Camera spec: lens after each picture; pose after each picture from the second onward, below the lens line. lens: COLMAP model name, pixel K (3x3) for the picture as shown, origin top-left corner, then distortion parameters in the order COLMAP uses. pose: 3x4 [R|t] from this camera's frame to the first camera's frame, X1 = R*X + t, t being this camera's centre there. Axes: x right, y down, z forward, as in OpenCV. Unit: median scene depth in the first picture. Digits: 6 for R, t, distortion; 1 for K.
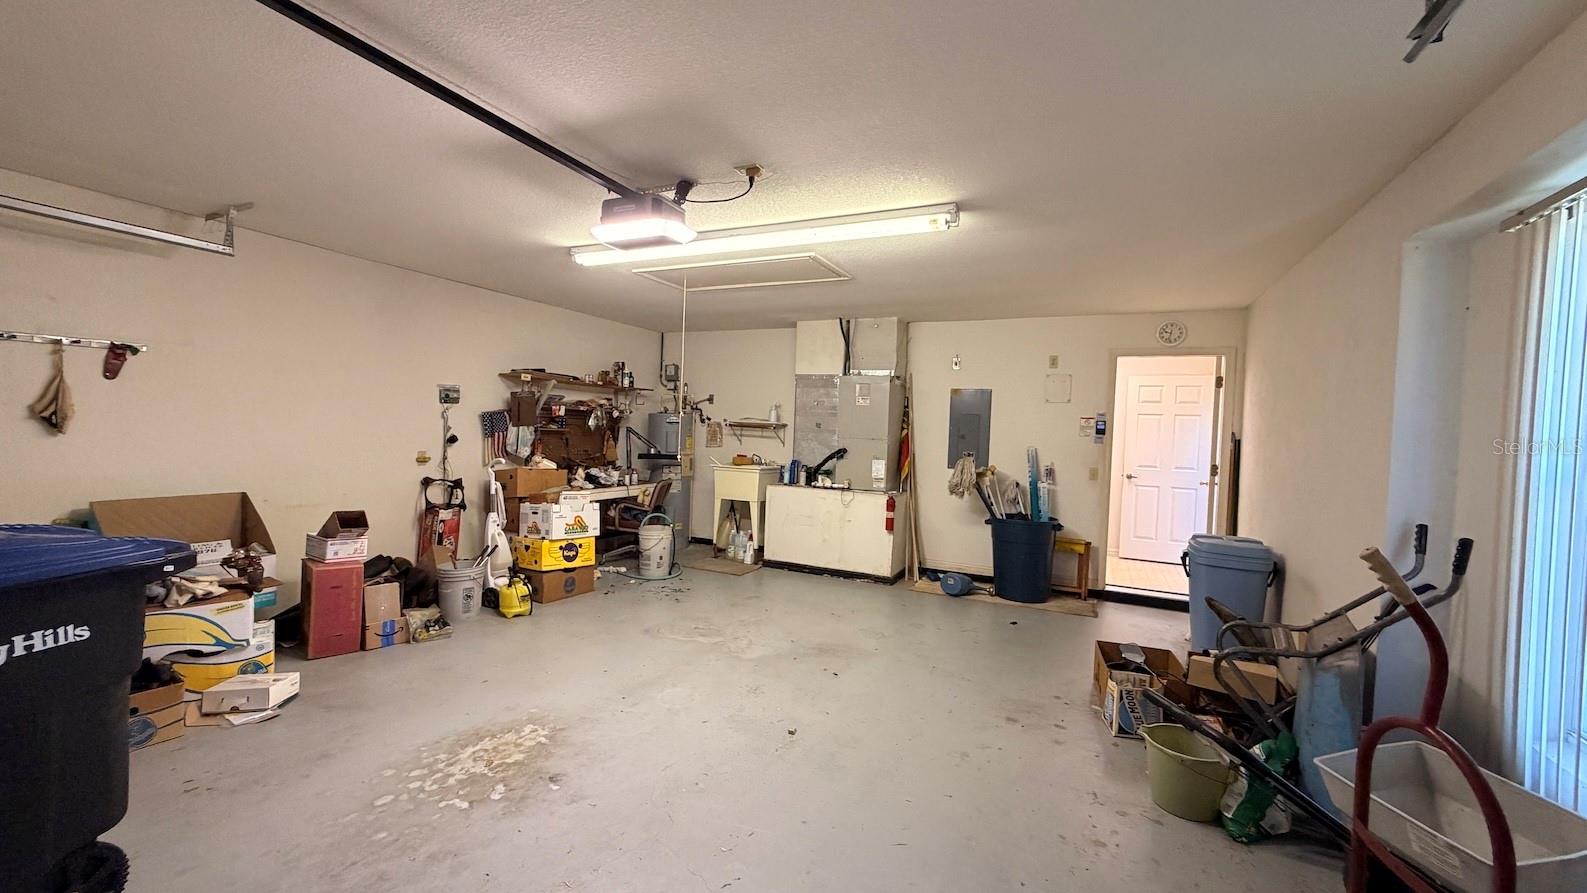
lens RADIAL K [[636.1, 0, 787.5], [0, 636.1, 446.8], [0, 0, 1]] dist [0.005436, 0.000356]
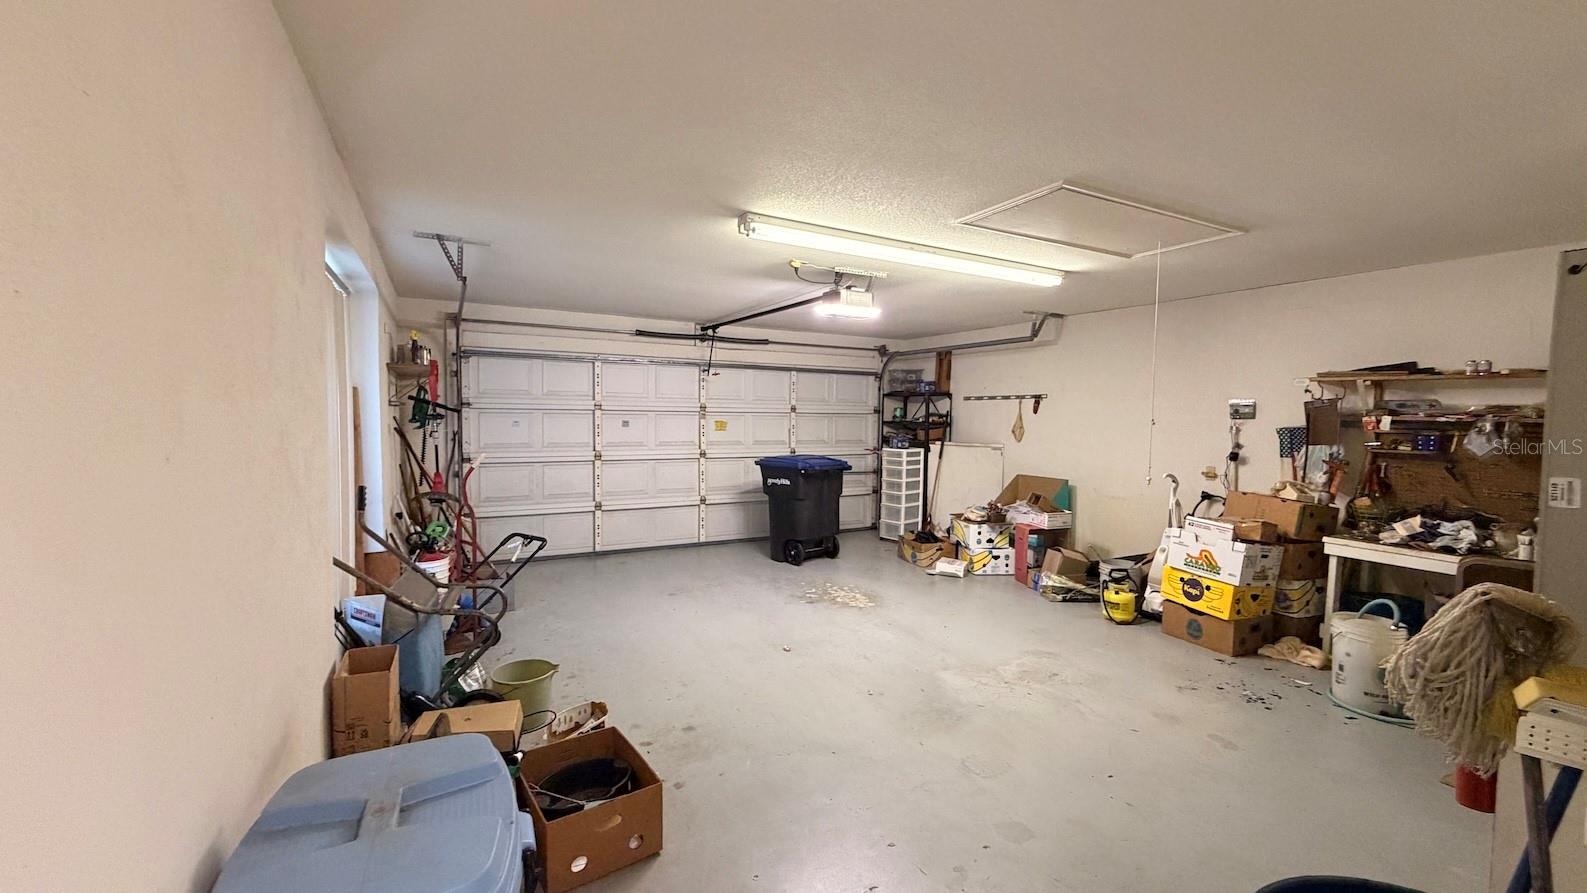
lens RADIAL K [[636.1, 0, 788.9], [0, 636.1, 444.7], [0, 0, 1]] dist [0.005436, 0.000356]
pose [[-0.583319, -0.001630, -0.812241, 0.668136], [-0.056742, 0.997637, 0.038748, -0.029269], [0.810258, 0.068690, -0.582033, 1.055537]]
